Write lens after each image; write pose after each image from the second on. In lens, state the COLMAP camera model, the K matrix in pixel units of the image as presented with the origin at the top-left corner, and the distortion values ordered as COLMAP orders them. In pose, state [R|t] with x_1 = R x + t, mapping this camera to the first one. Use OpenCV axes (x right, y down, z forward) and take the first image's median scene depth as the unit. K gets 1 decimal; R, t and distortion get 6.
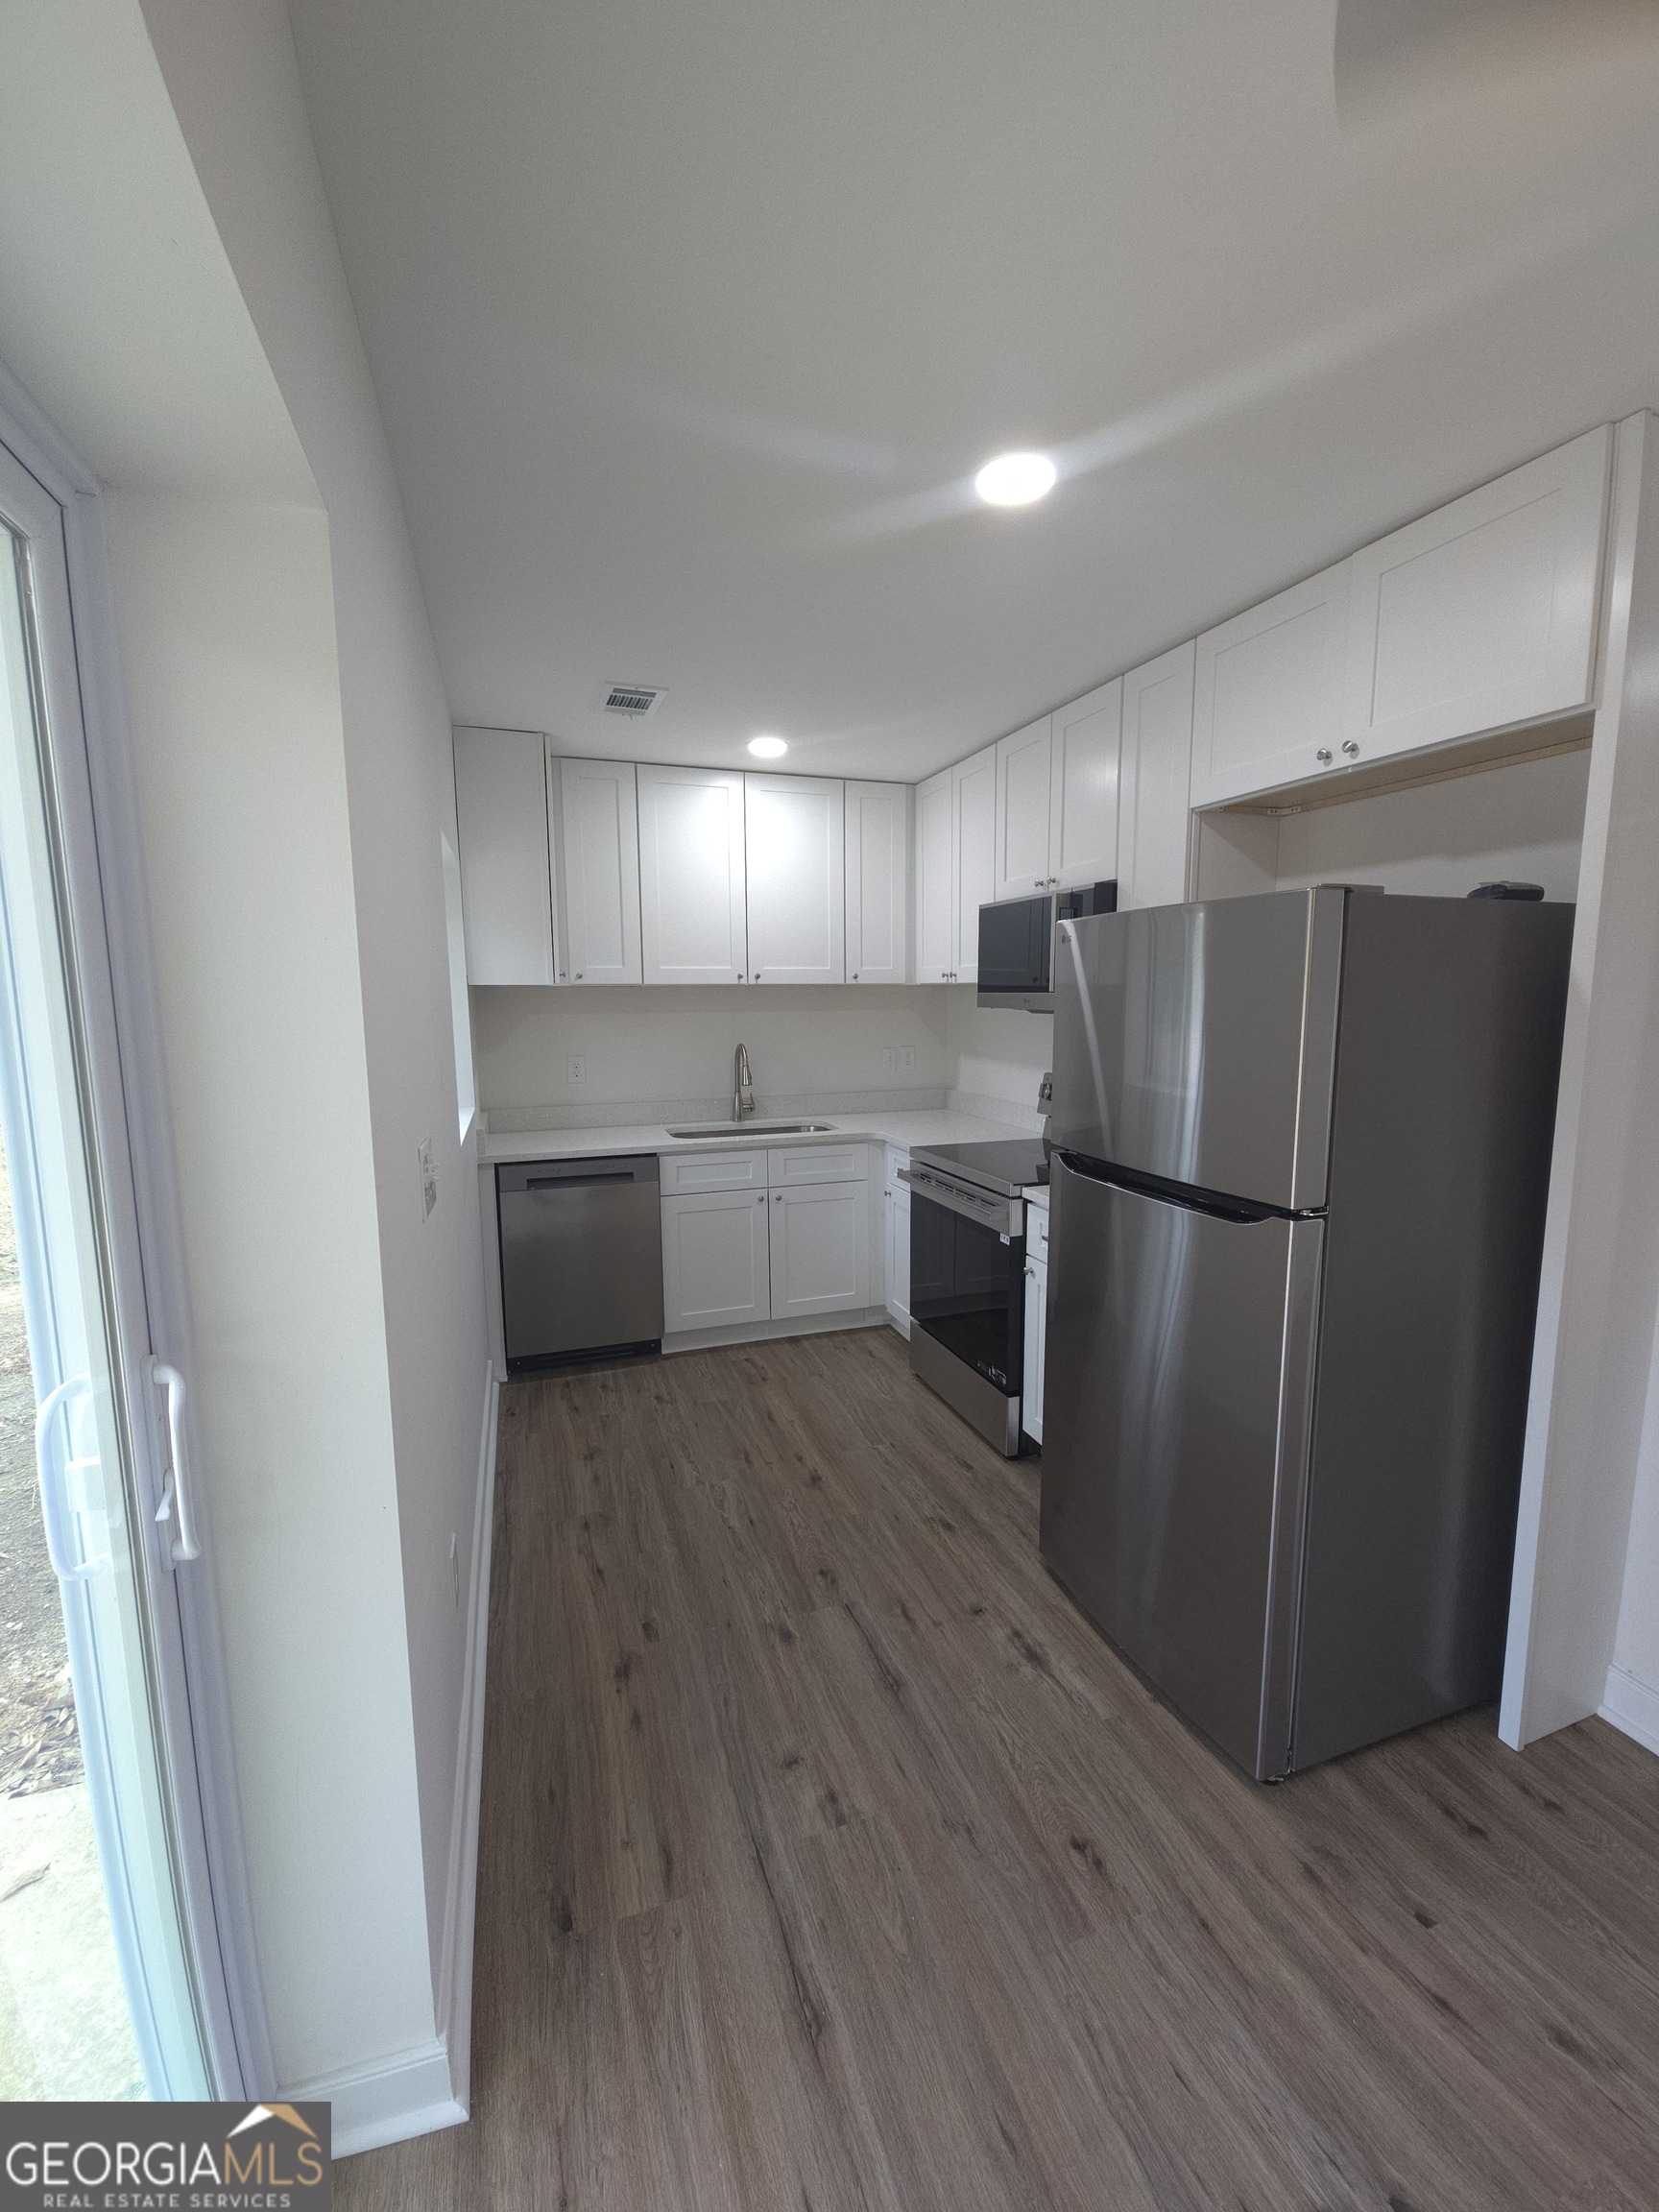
lens RADIAL K [[897.4, 0, 828.4], [0, 897.4, 1105.4], [0, 0, 1]] dist [-0.002704, -0.000611]
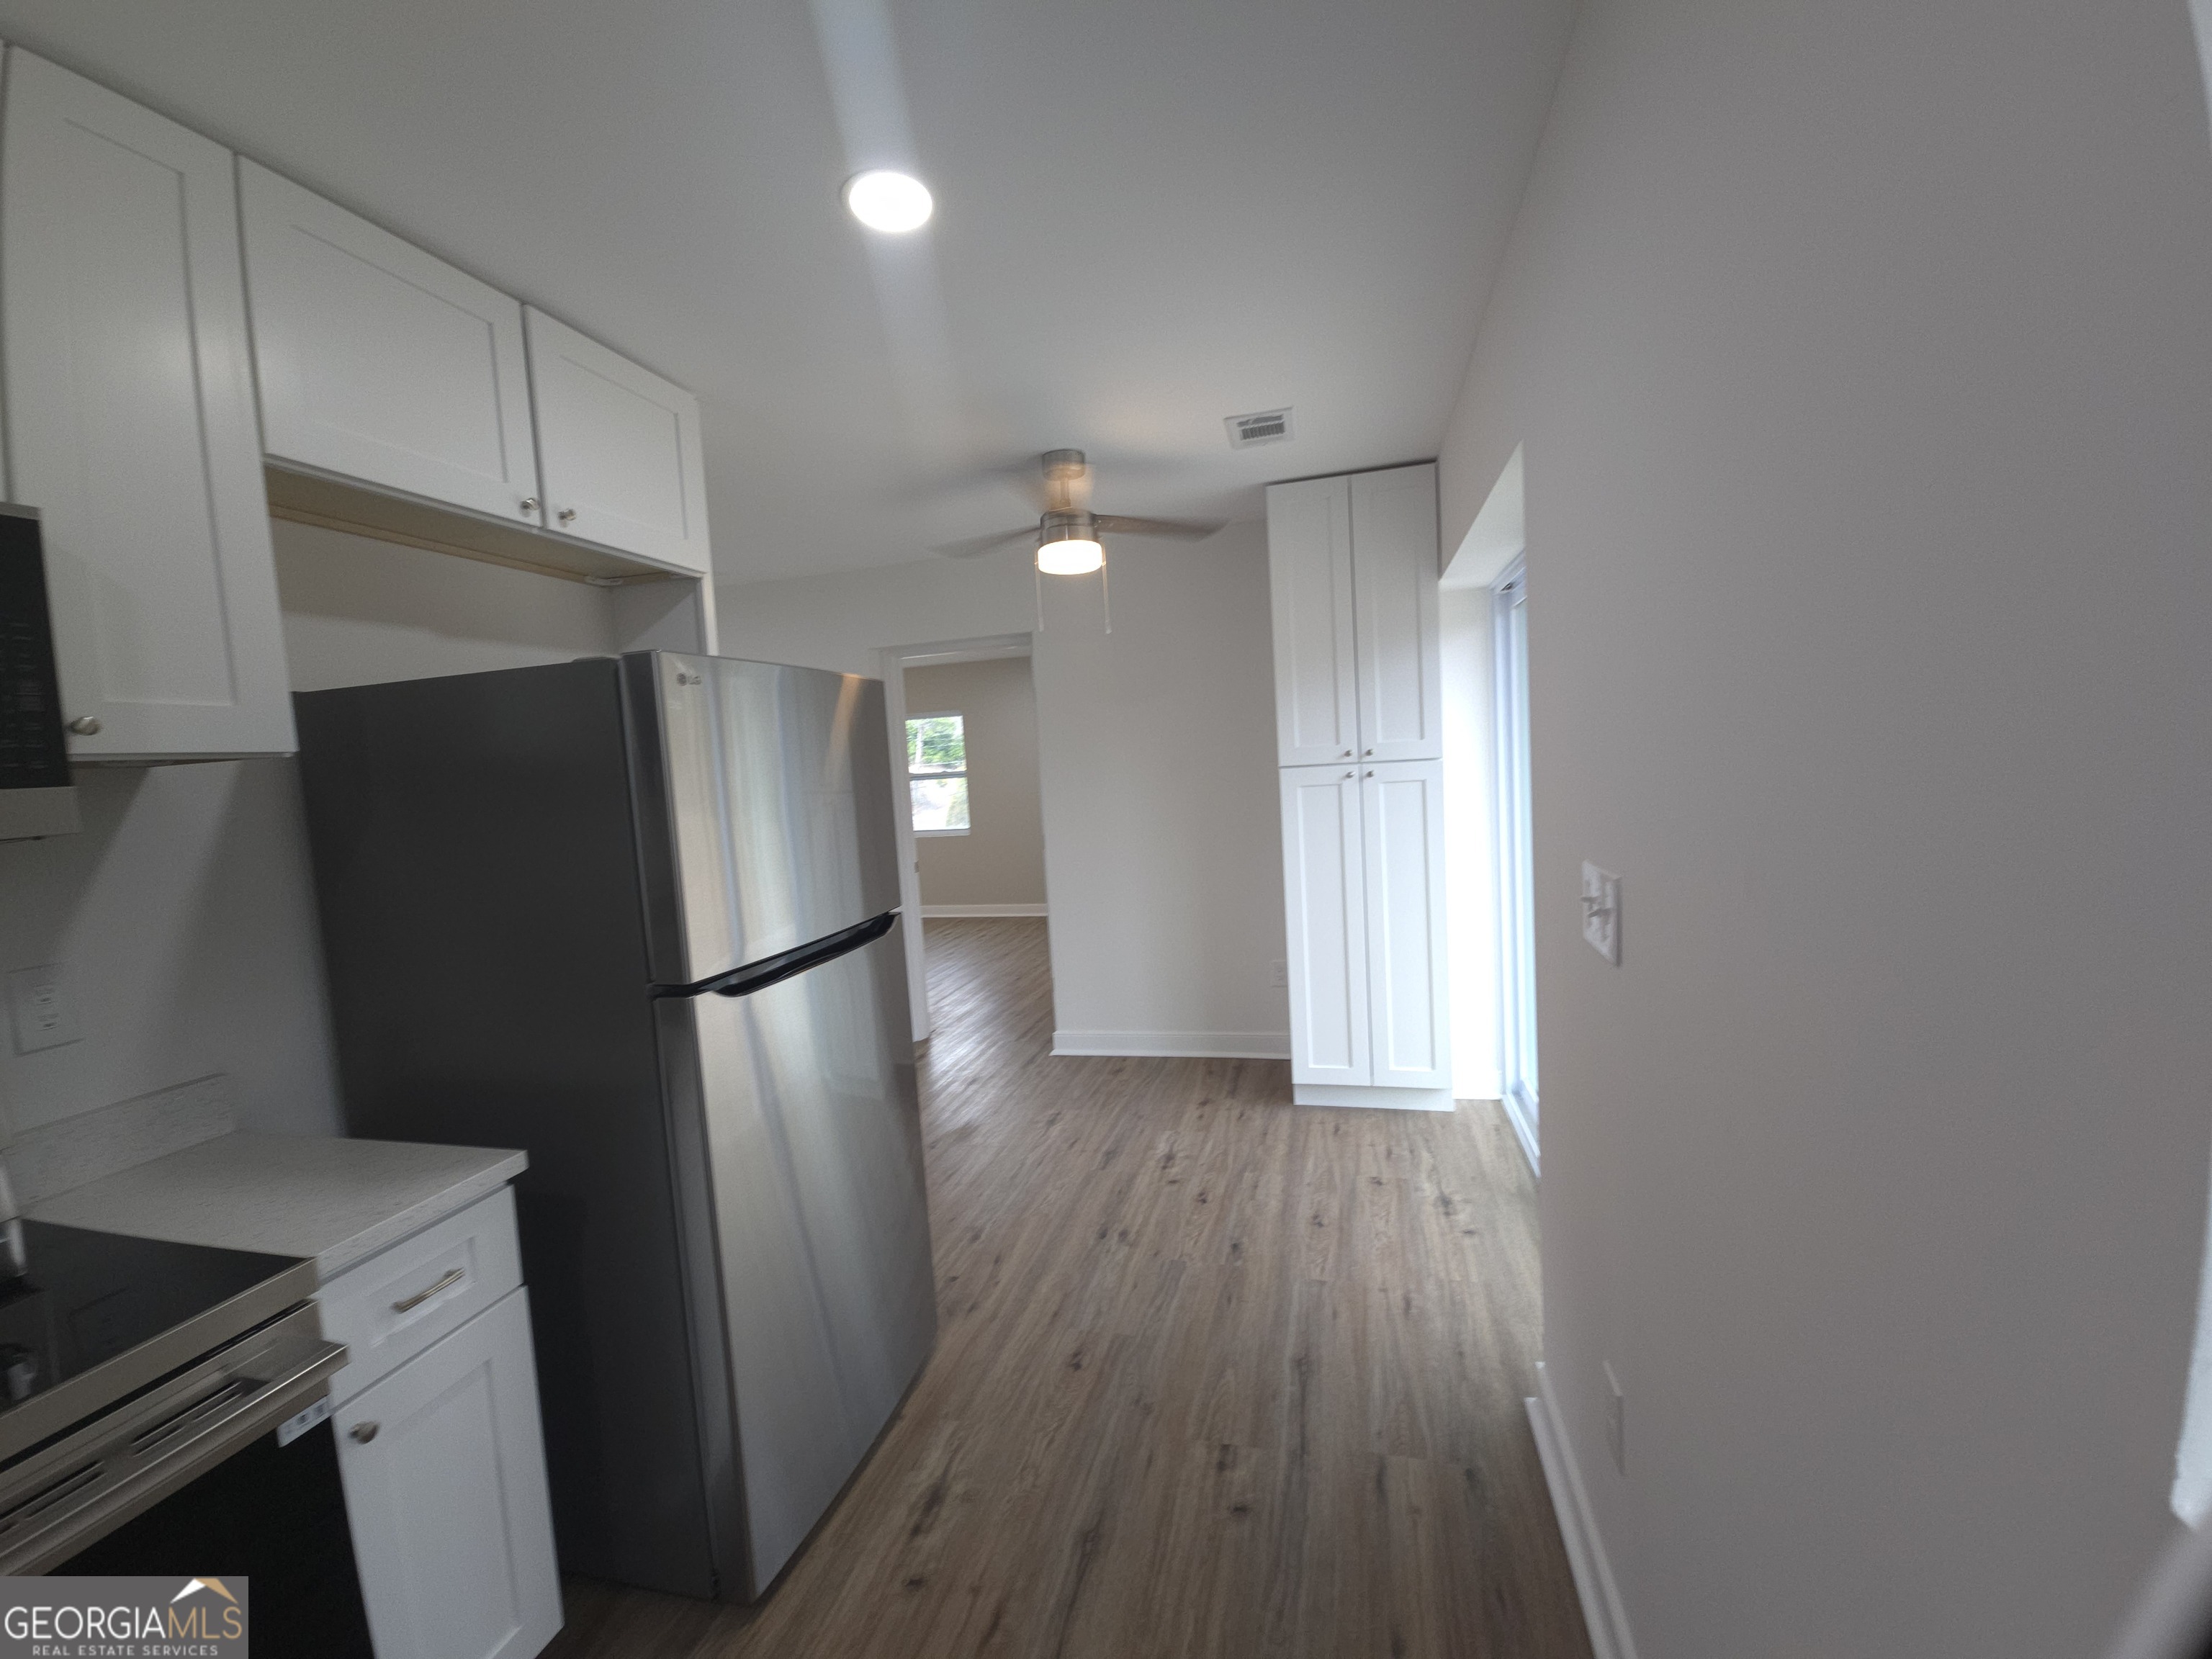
lens RADIAL K [[897.4, 0, 1109.3], [0, 897.4, 824.2], [0, 0, 1]] dist [-0.002704, -0.000611]
pose [[-0.832206, 0.014333, 0.554282, -0.509802], [0.134455, 0.975045, 0.176659, -0.201254], [-0.537918, 0.221543, -0.813365, 1.834815]]
